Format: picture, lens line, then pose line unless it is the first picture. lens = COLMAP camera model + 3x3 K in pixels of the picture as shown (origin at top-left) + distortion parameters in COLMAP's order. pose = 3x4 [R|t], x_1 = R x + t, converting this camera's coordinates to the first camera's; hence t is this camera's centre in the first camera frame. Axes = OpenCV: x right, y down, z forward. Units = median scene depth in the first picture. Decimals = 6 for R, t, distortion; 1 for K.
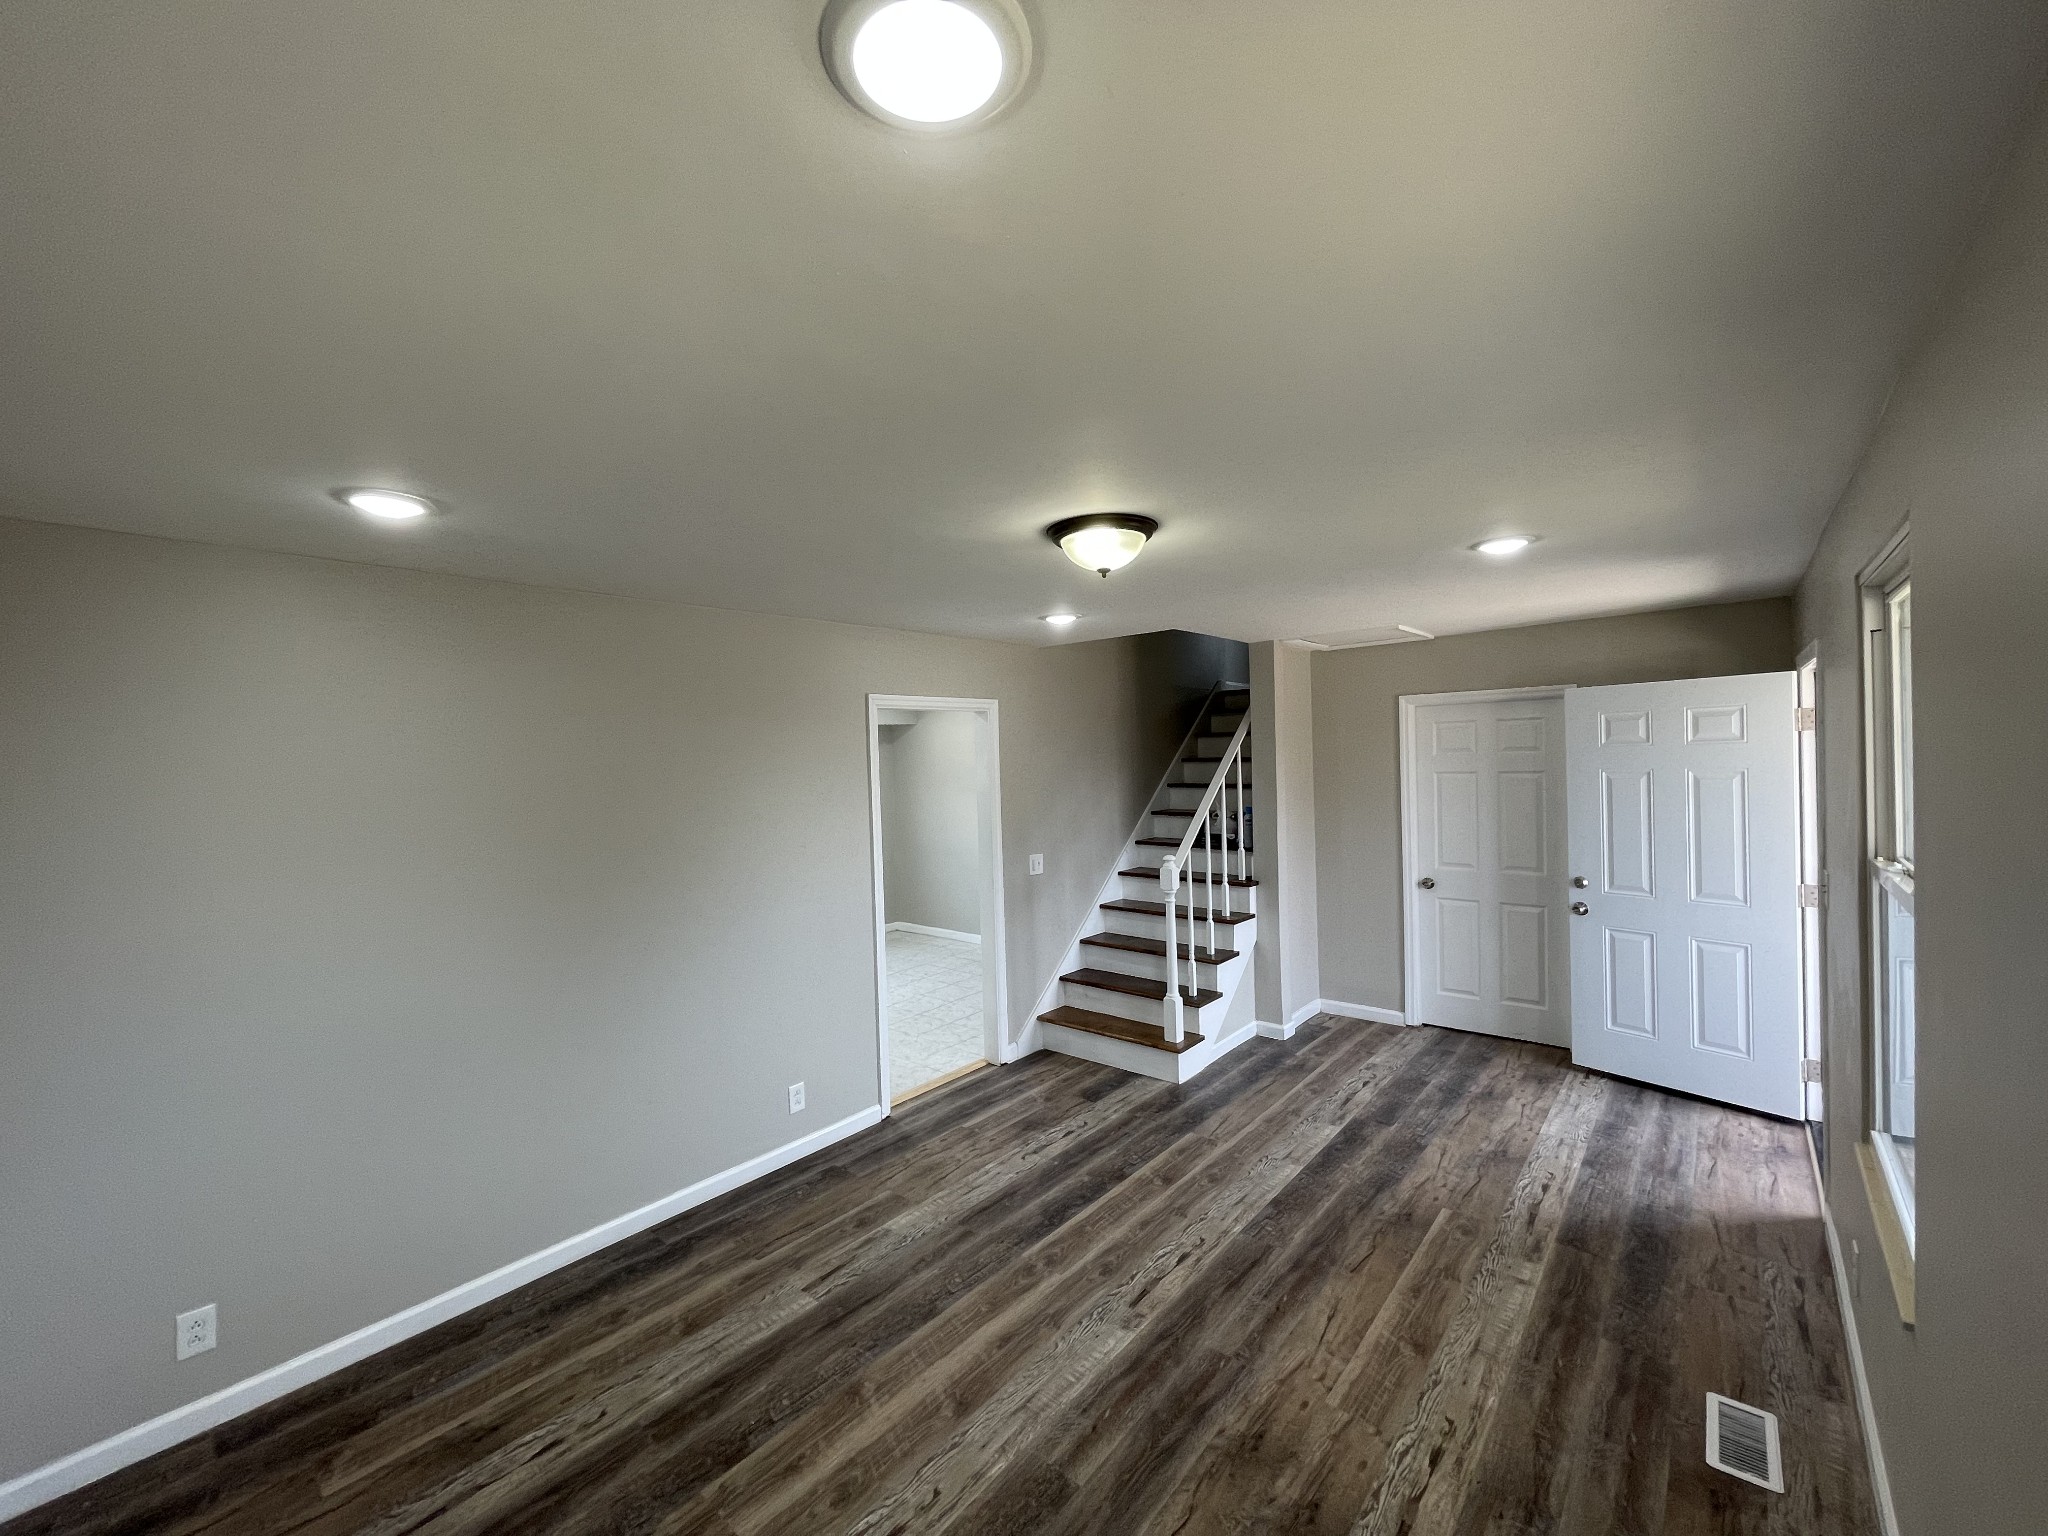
lens RADIAL K [[818.1, 0, 1001.8], [0, 818.1, 768.6], [0, 0, 1]] dist [-0.001681, -0.001037]
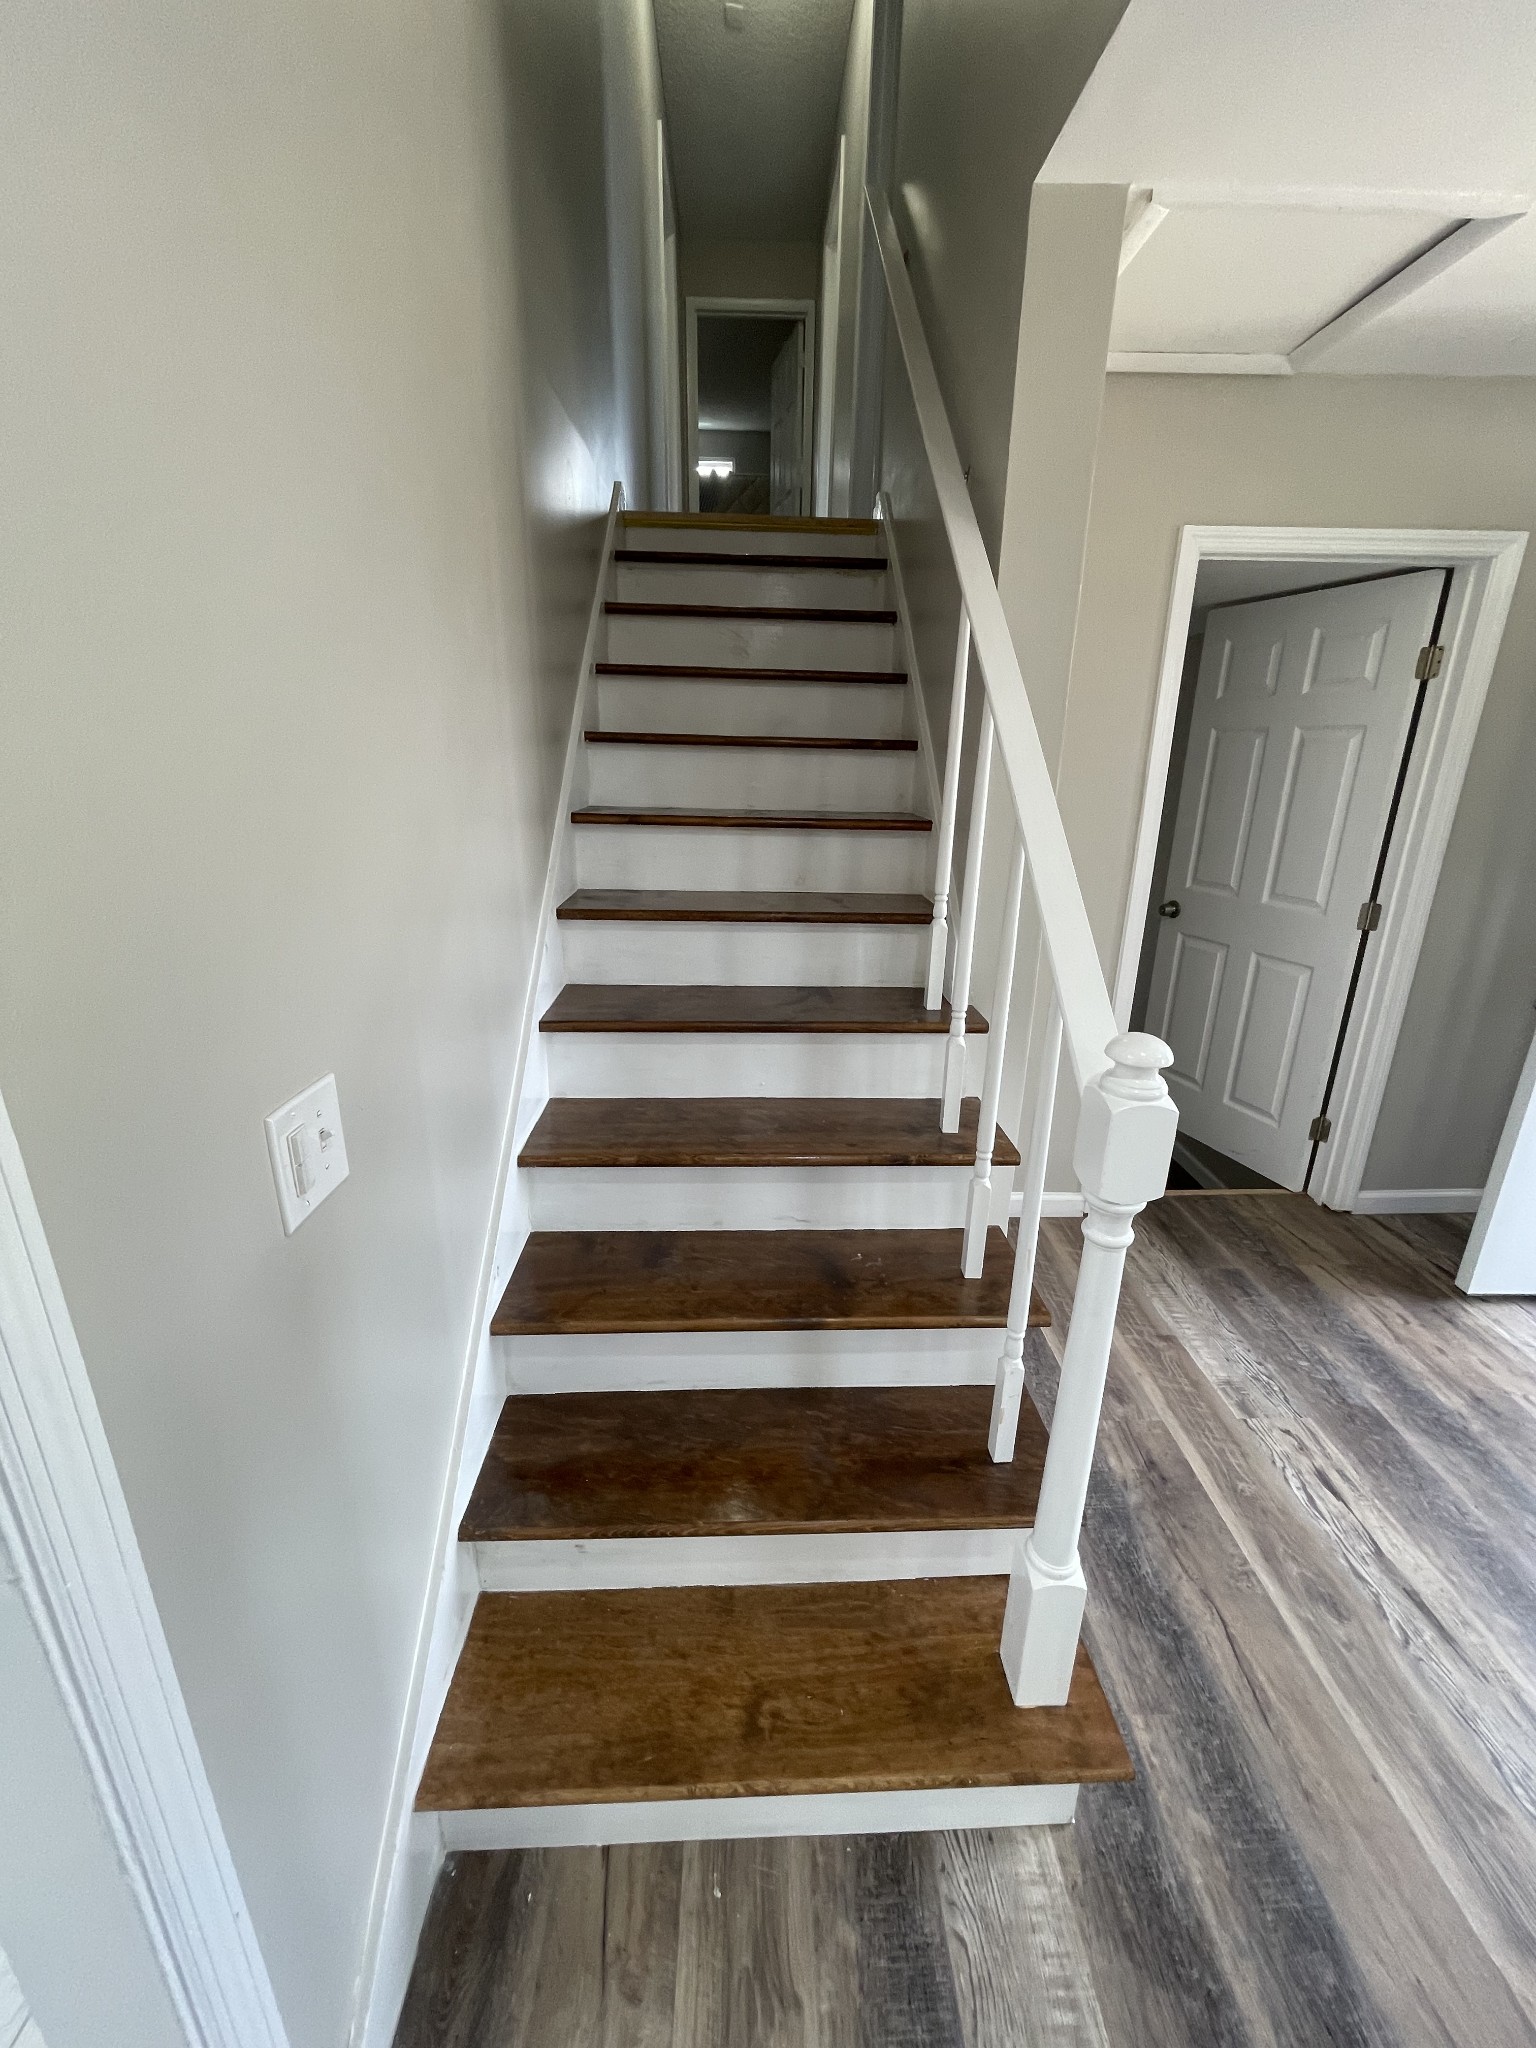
lens RADIAL K [[818.1, 0, 751.5], [0, 818.1, 1014.3], [0, 0, 1]] dist [-0.001681, -0.001037]
pose [[0.735529, -0.175741, 0.654303, 0.007149], [-0.020570, 0.959532, 0.280847, 0.074695], [-0.677181, -0.220030, 0.702149, 1.476933]]
